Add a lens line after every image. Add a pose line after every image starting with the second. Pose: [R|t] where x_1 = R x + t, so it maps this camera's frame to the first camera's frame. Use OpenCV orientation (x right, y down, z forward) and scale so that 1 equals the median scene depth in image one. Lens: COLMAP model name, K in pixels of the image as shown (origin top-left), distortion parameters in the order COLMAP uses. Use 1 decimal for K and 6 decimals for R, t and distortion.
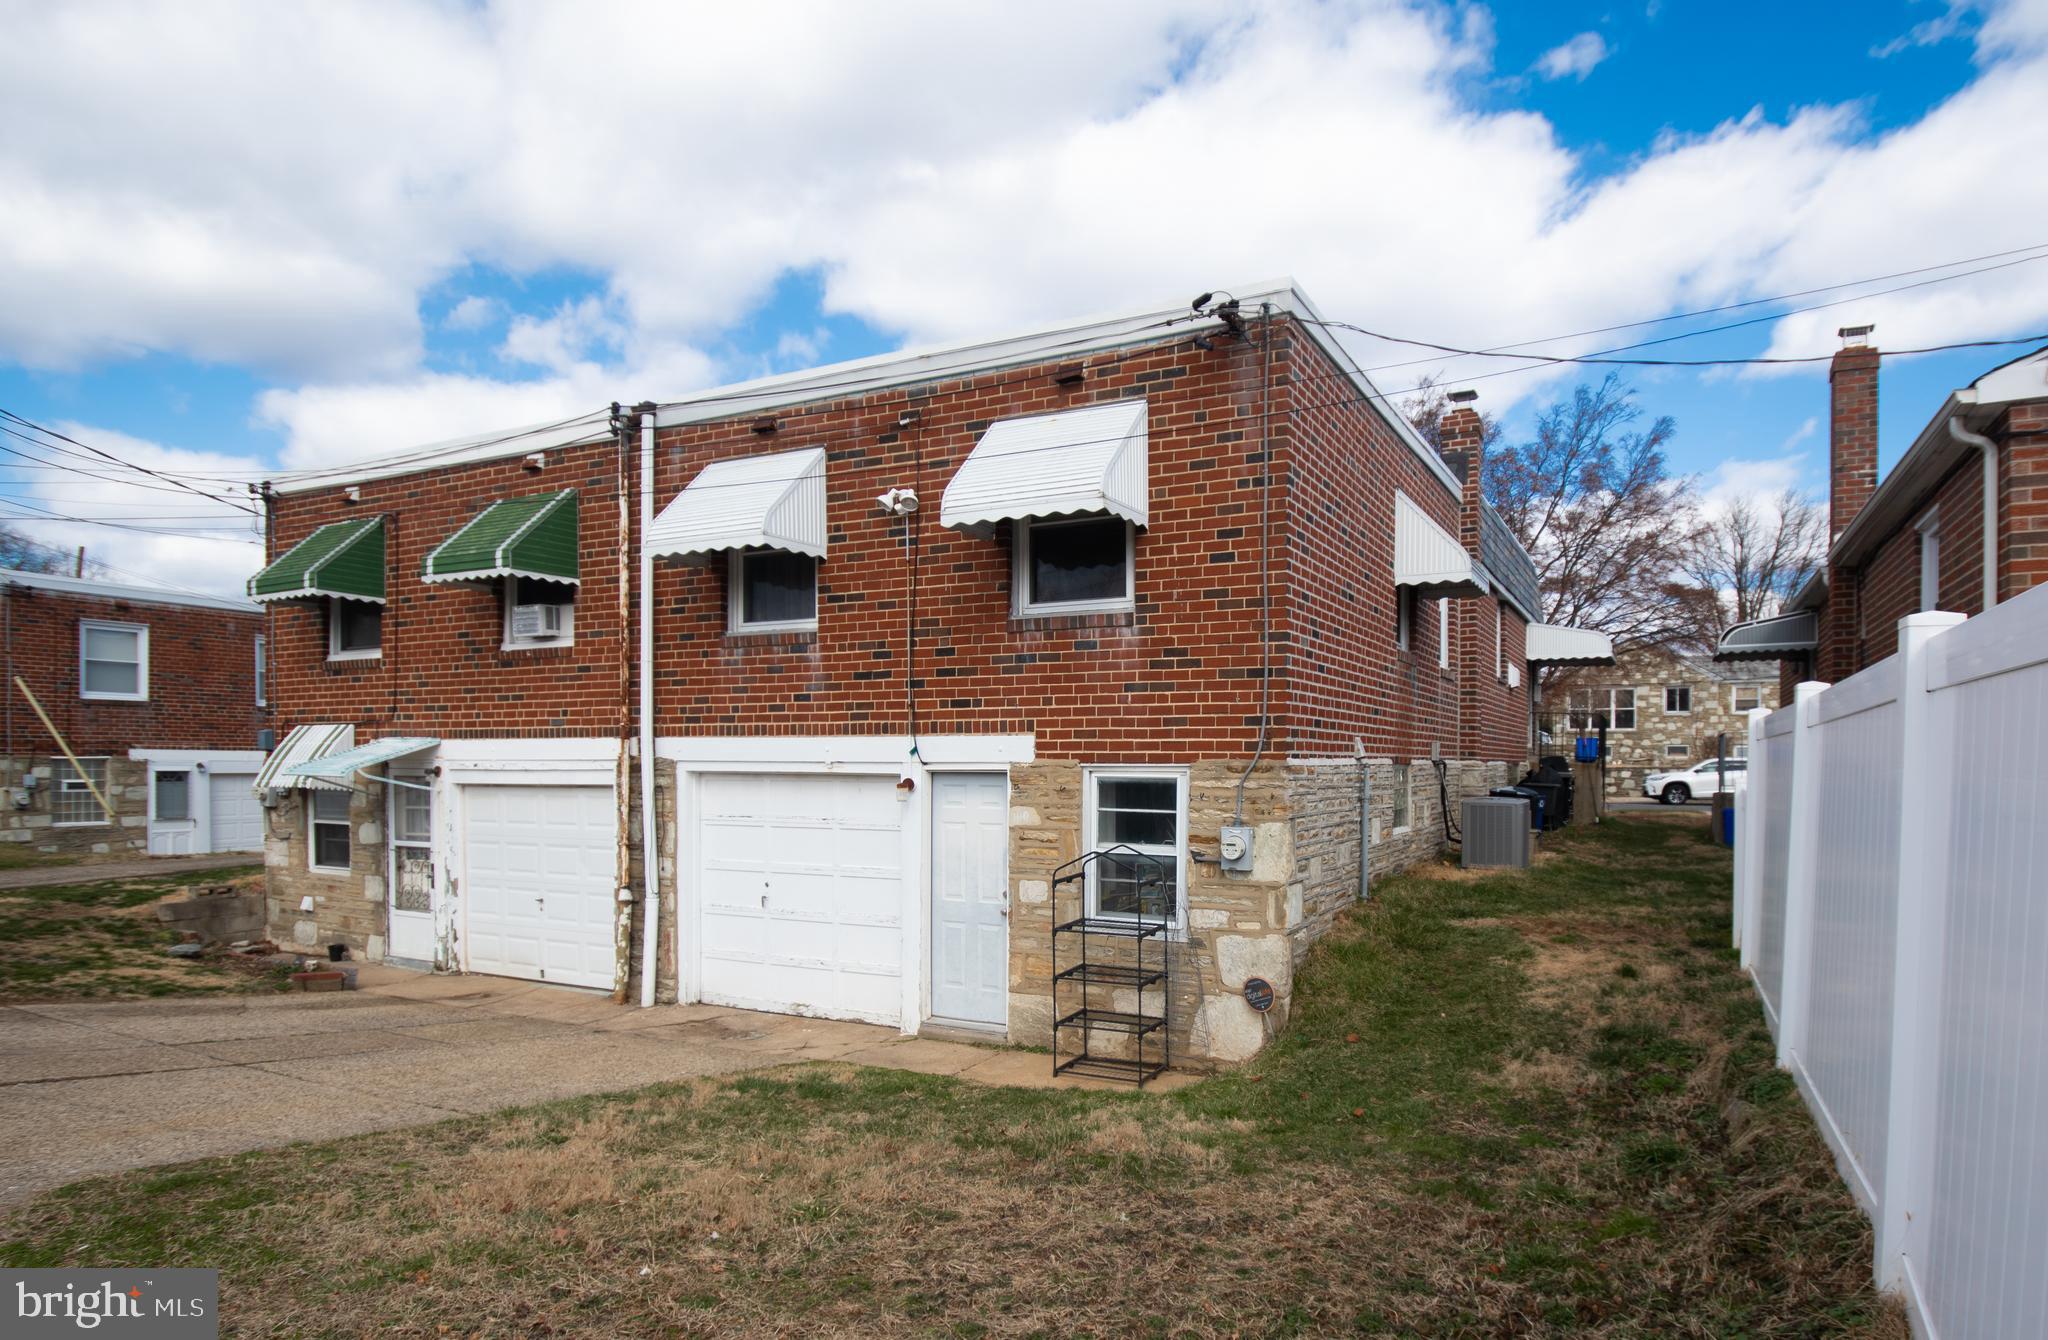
lens RADIAL K [[1200.3, 0, 1025.9], [0, 1200.3, 765.6], [0, 0, 1]] dist [0.044948, -0.043656]
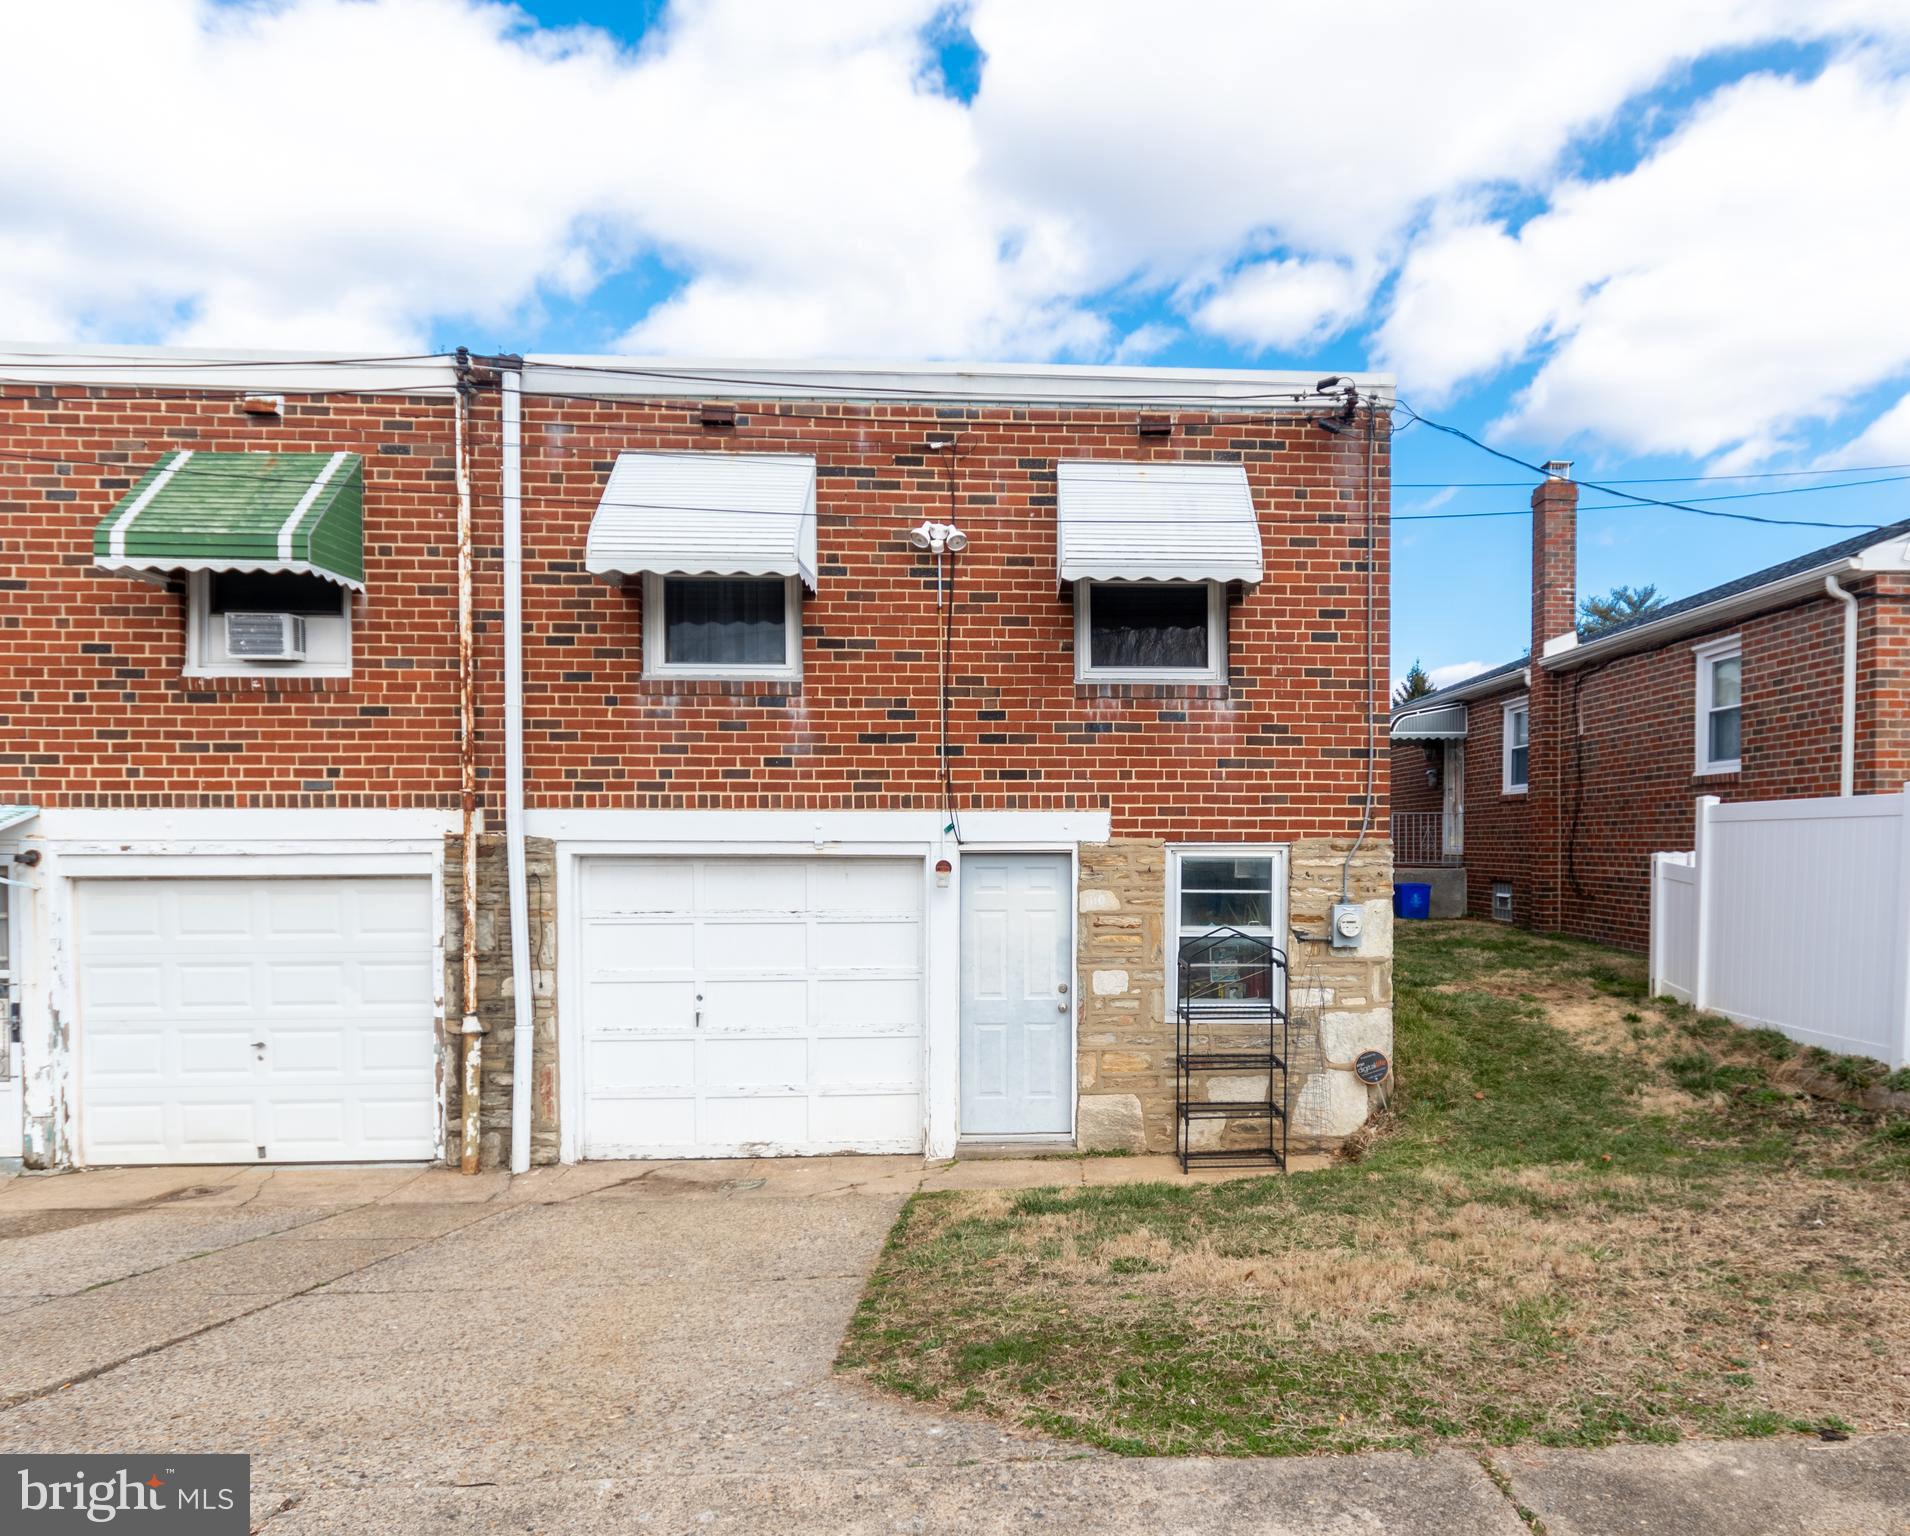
lens RADIAL K [[1562.4, 0, 956.0], [0, 1562.4, 849.2], [0, 0, 1]] dist [0.012468, 0.005645]
pose [[0.846254, -0.004922, 0.532757, -0.701470], [0.003714, 0.999988, 0.003340, -0.001090], [-0.532766, -0.000848, 0.846262, 0.051111]]
